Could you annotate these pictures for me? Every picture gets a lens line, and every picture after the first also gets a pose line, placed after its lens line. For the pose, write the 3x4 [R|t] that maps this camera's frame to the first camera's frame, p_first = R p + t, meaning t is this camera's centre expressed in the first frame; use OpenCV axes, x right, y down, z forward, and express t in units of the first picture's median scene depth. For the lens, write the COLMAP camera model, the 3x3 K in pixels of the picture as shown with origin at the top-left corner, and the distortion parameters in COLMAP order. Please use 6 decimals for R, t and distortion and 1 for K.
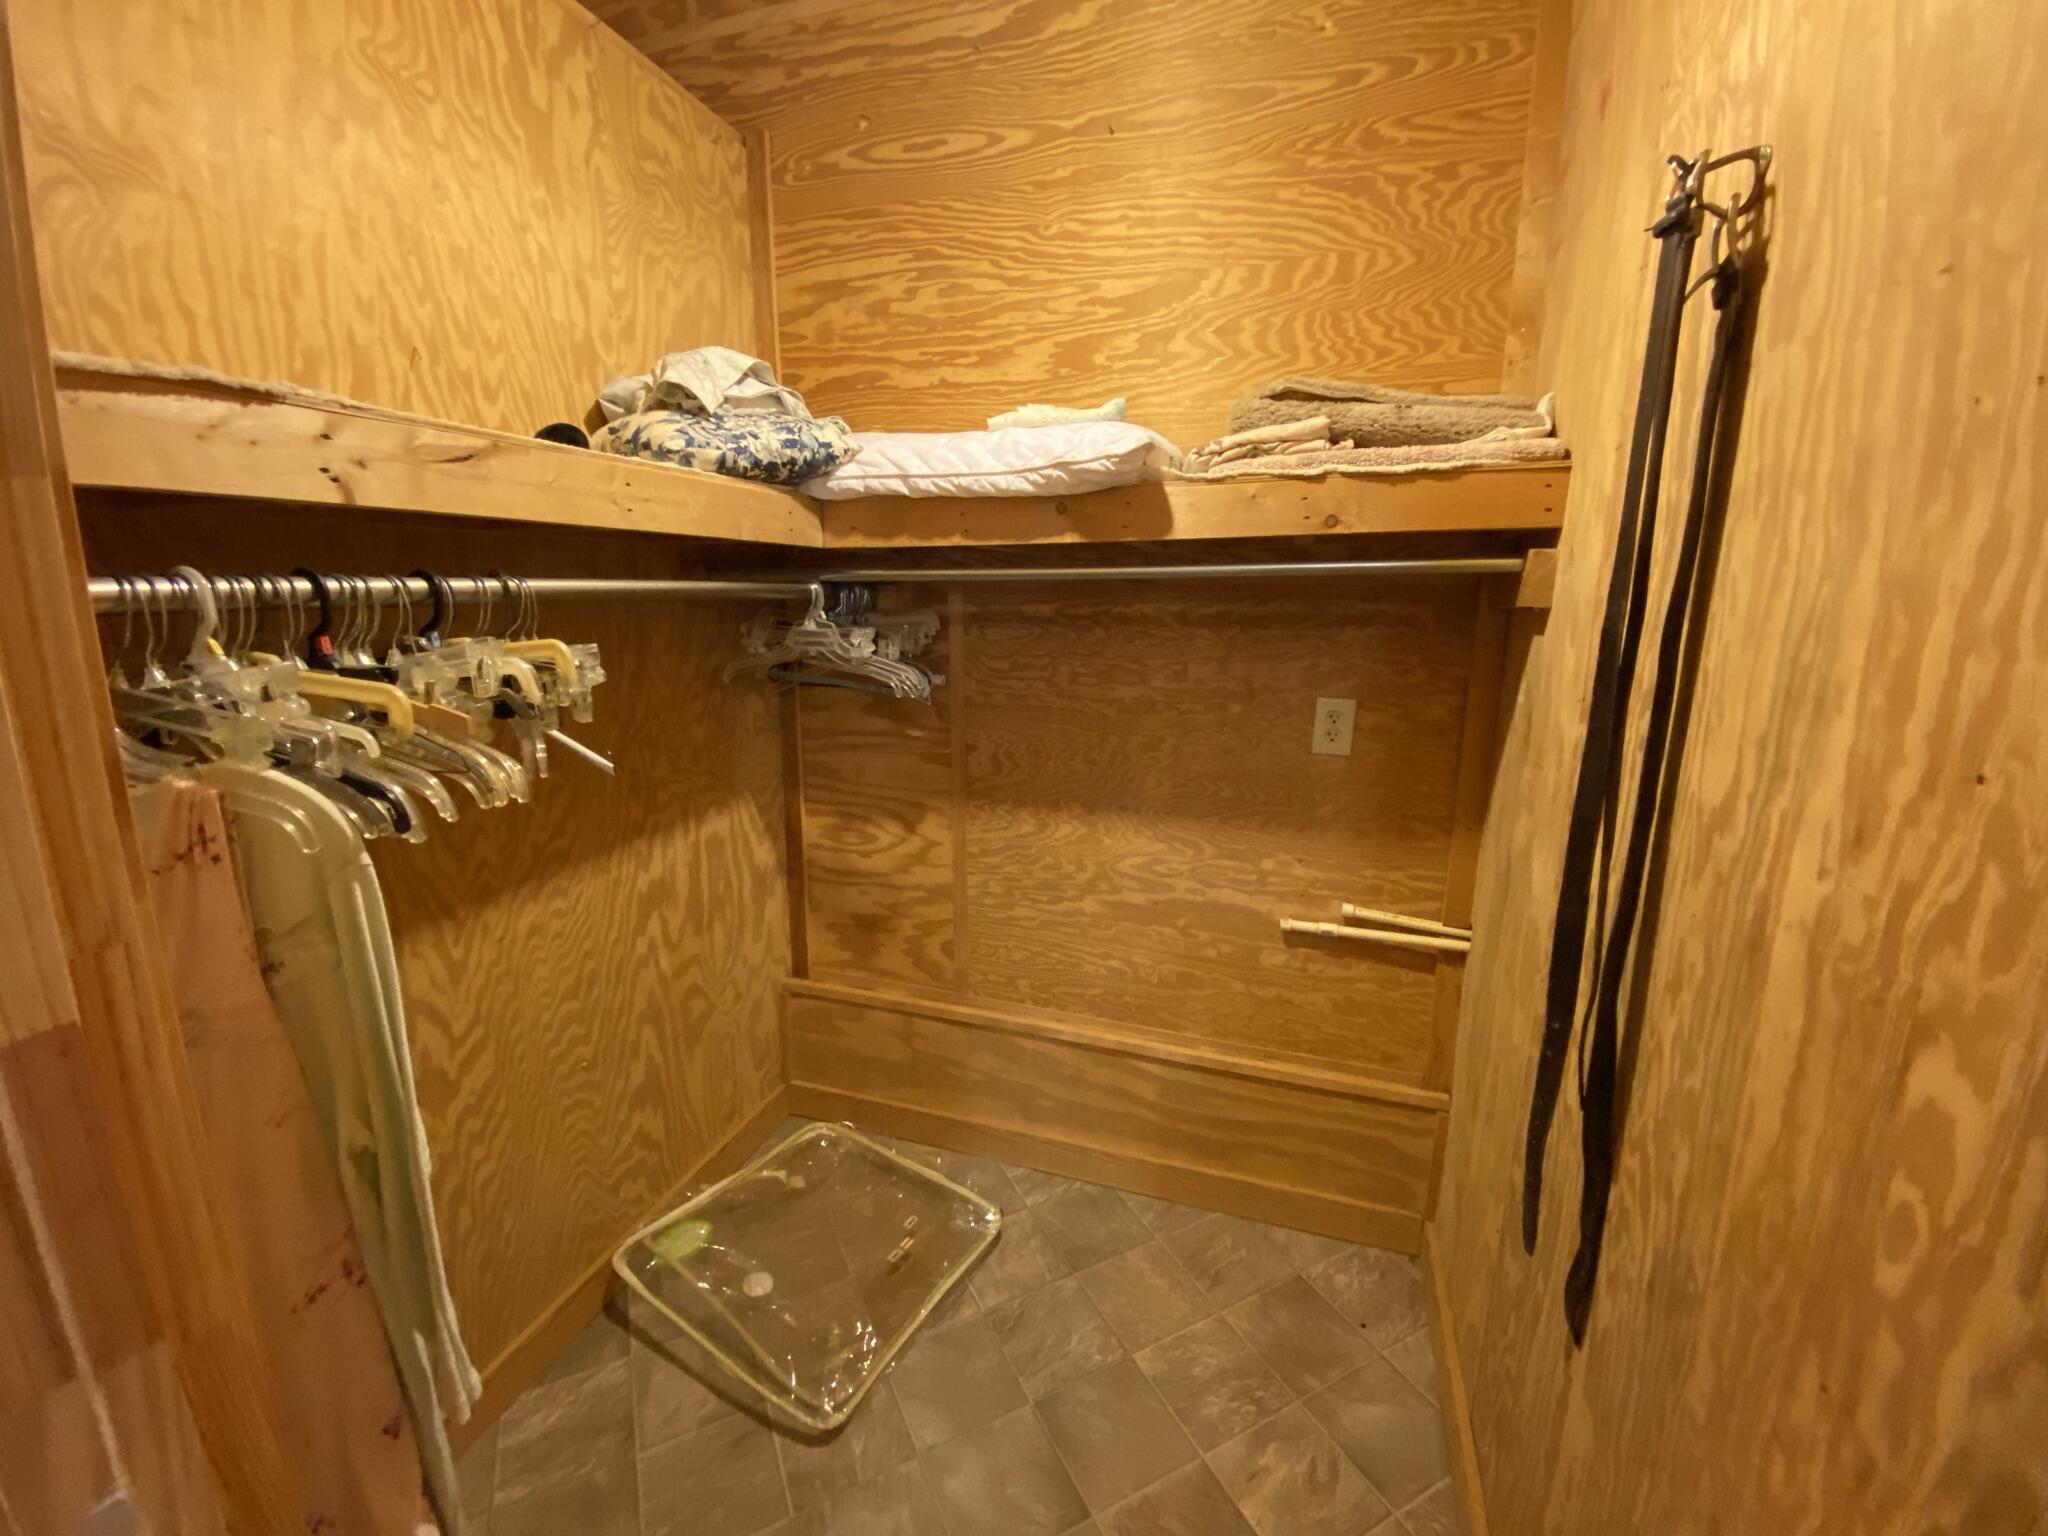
lens RADIAL K [[826.1, 0, 1024.0], [0, 826.1, 768.0], [0, 0, 1]] dist [0.012108, -0.017263]
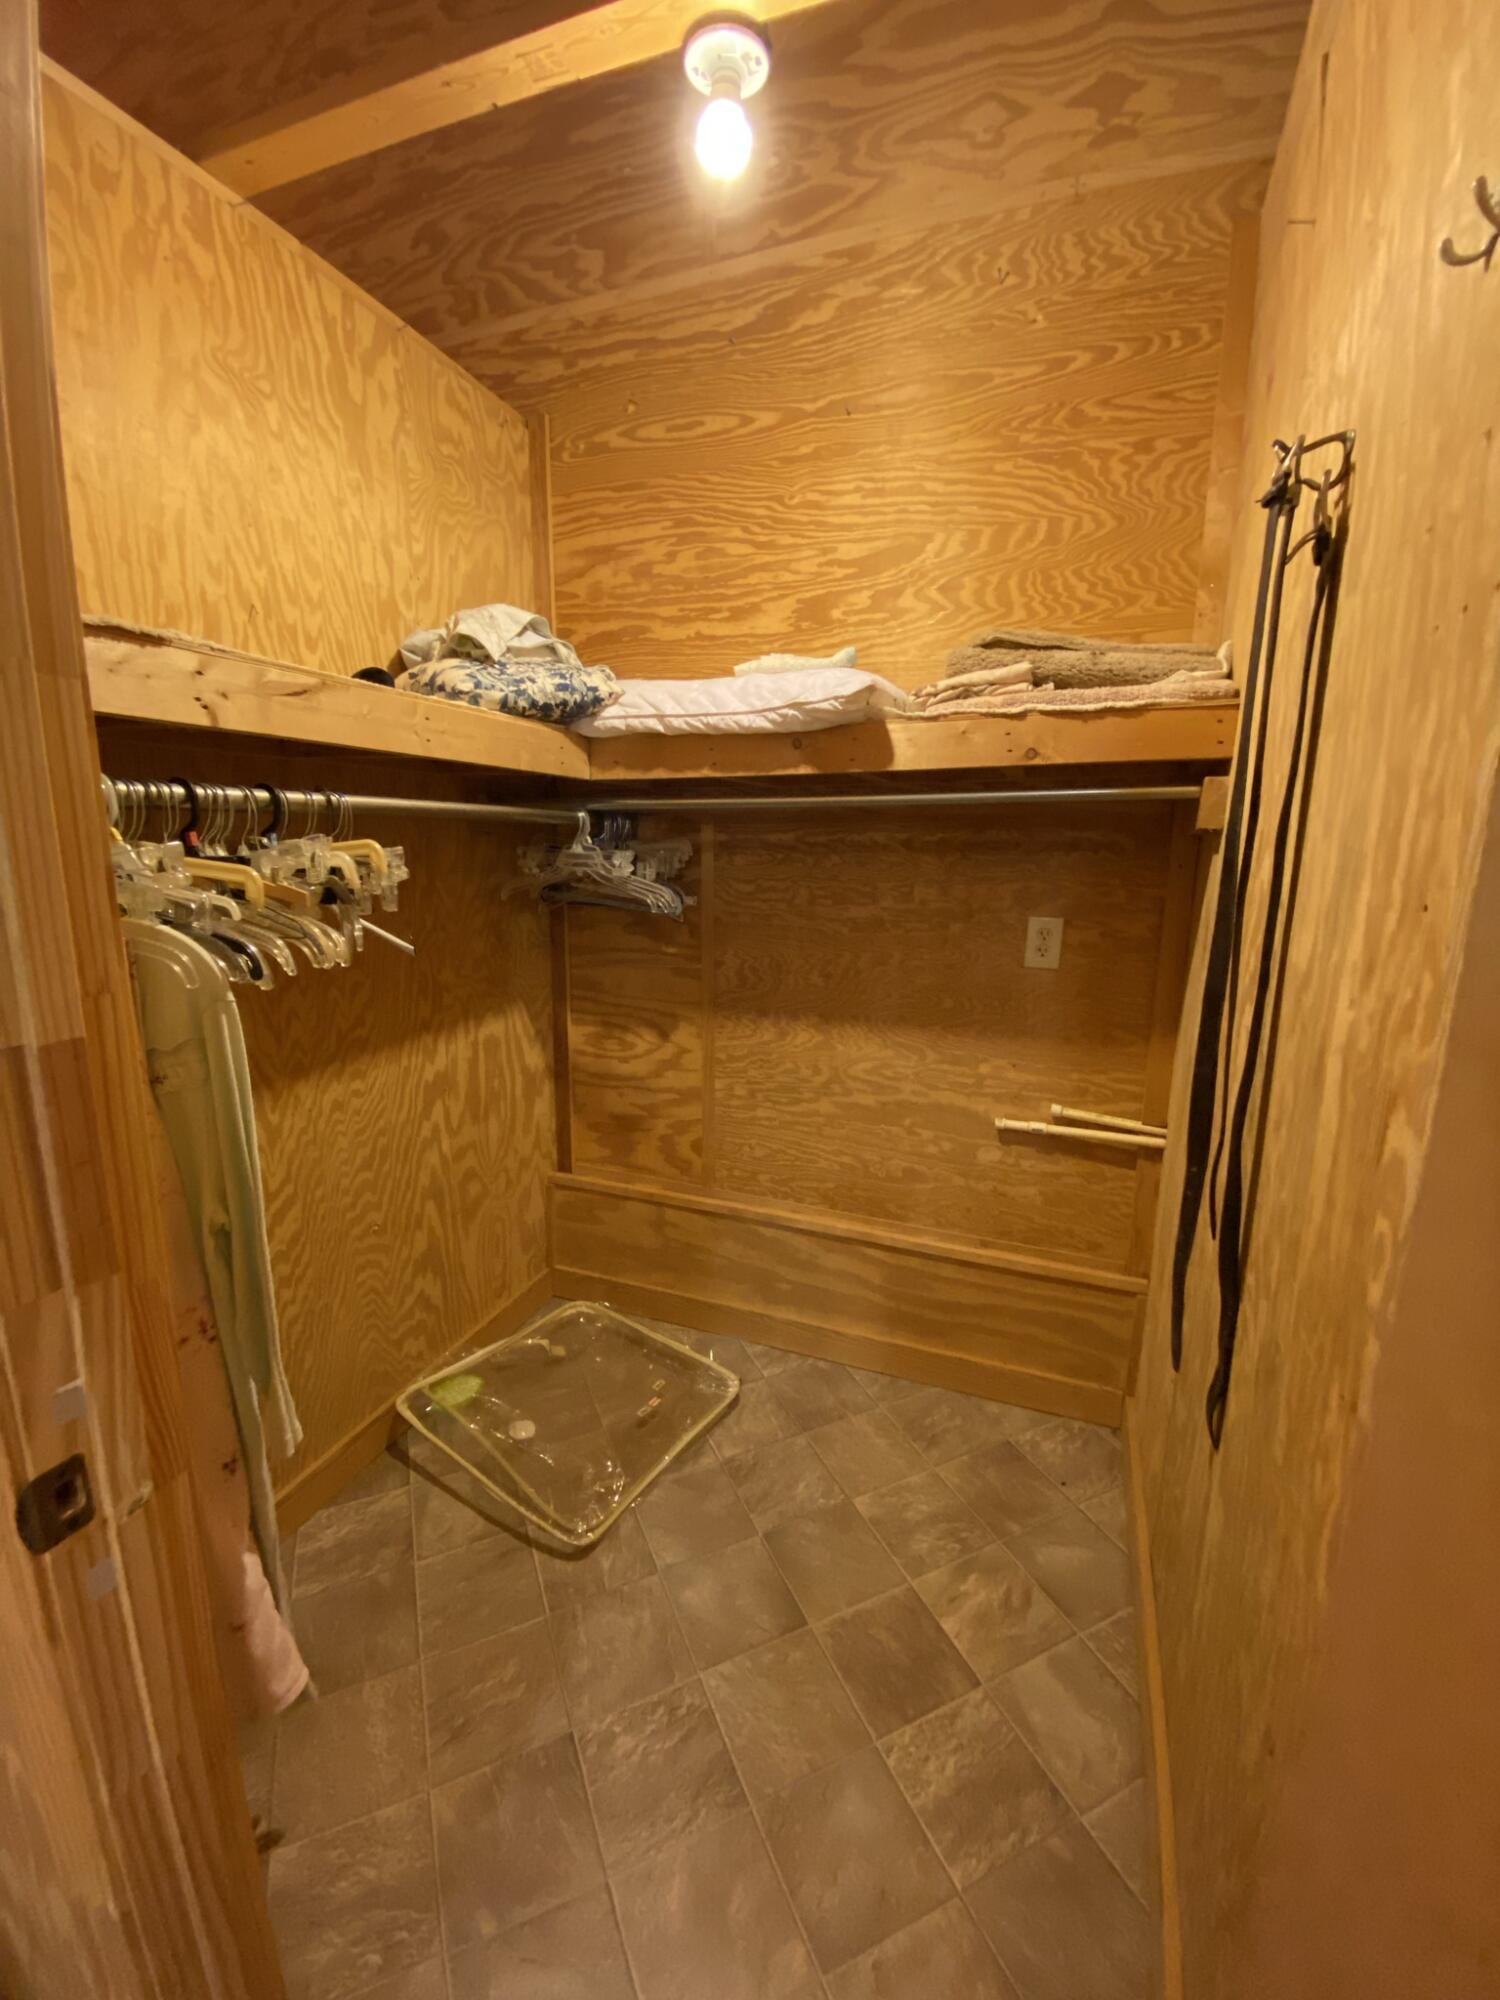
lens RADIAL K [[806.8, 0, 754.8], [0, 806.8, 1008.9], [0, 0, 1]] dist [0.012108, -0.017263]
pose [[0.999194, 0.014142, -0.037562, 0.031394], [-0.014446, 0.999865, -0.007844, 0.056943], [0.037446, 0.008380, 0.999263, -0.104216]]
